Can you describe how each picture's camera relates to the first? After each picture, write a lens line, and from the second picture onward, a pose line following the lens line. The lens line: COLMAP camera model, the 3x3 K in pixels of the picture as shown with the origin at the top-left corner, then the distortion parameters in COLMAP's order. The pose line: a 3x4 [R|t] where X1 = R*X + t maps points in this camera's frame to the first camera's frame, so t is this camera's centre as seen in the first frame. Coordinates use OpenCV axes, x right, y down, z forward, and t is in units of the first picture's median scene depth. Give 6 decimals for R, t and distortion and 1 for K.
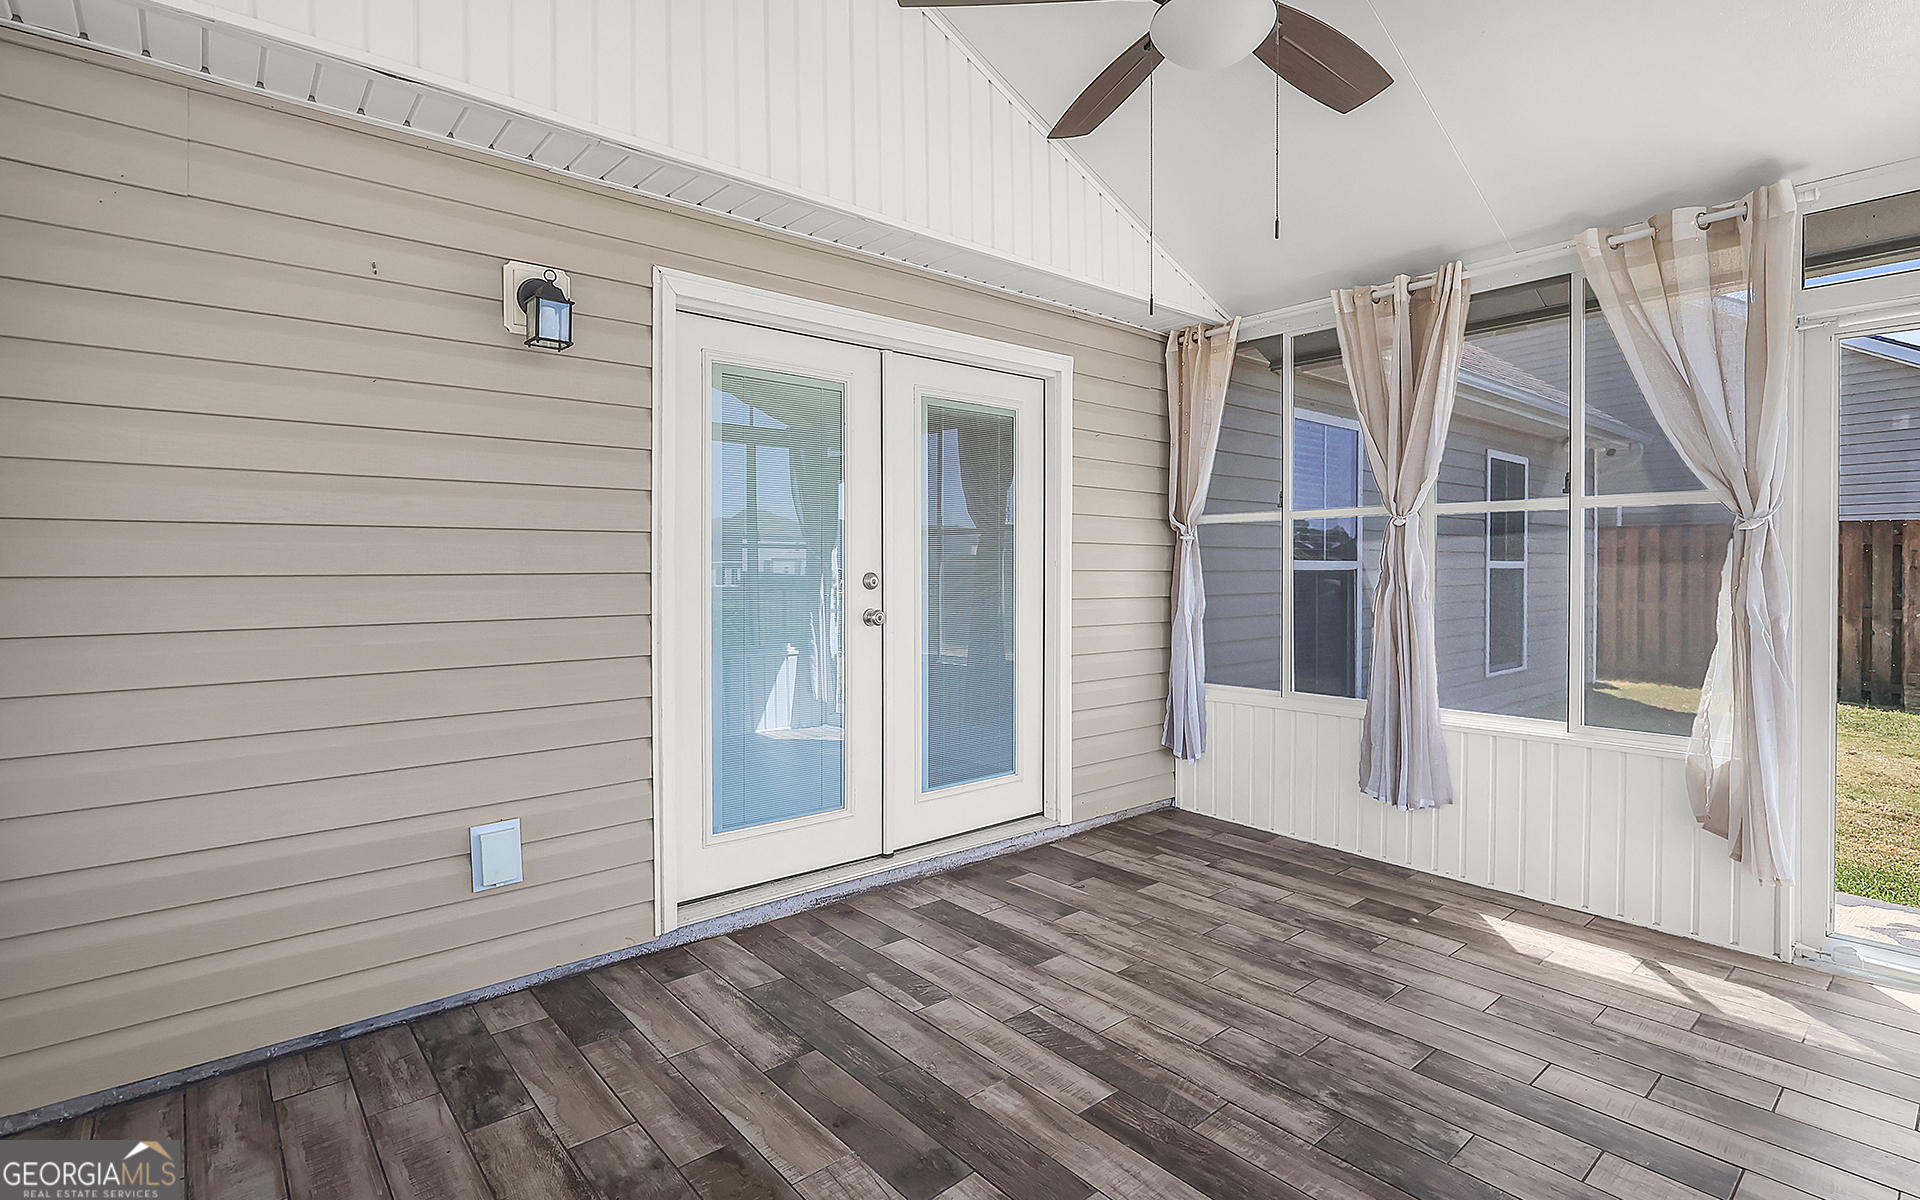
lens RADIAL K [[915.7, 0, 956.2], [0, 915.7, 594.0], [0, 0, 1]] dist [-0.002426, 0.000980]
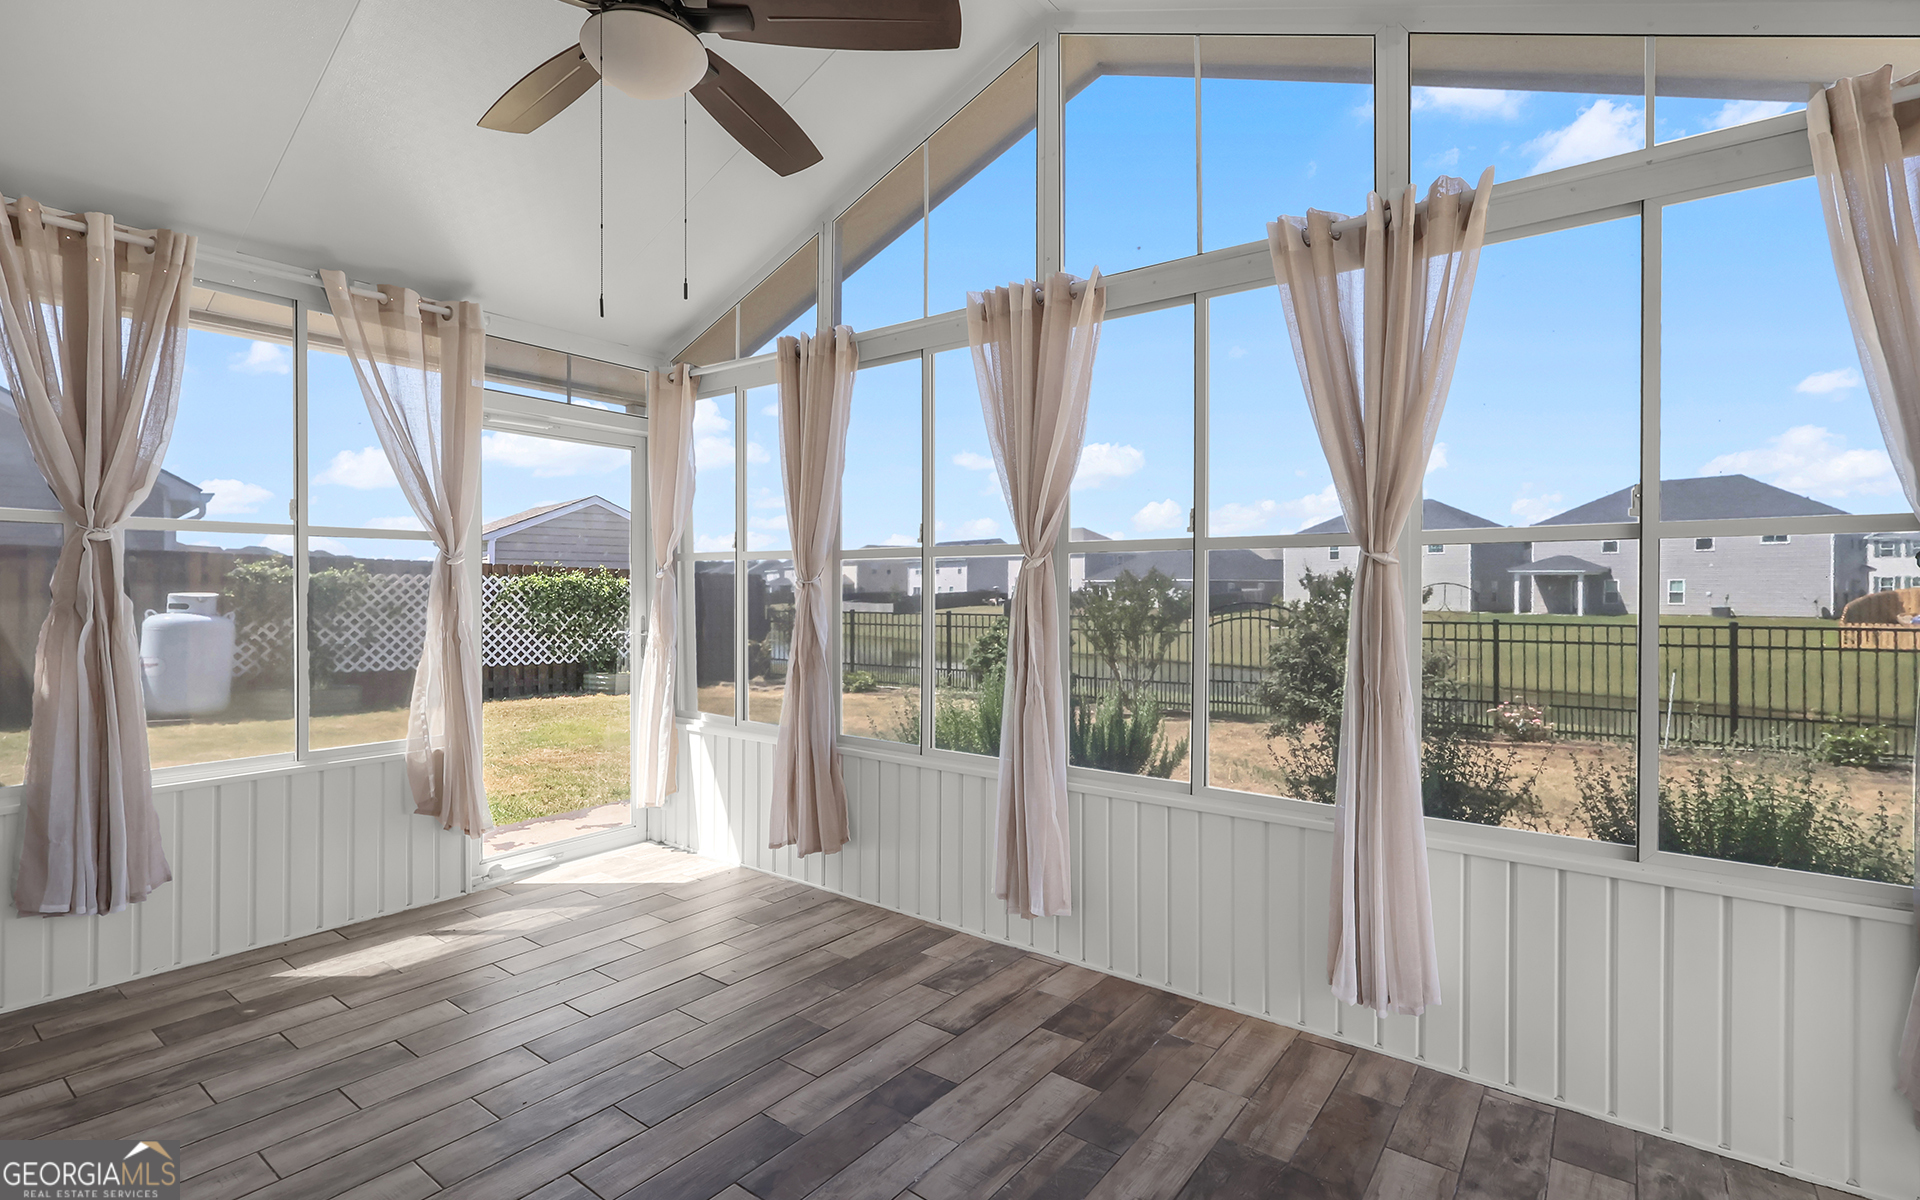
lens RADIAL K [[915.7, 0, 956.2], [0, 915.7, 594.0], [0, 0, 1]] dist [-0.002426, 0.000980]
pose [[-0.230771, -0.011014, 0.972946, -0.494547], [0.022120, 0.999618, 0.016562, -0.032411], [-0.972757, 0.025343, -0.230439, 0.569920]]
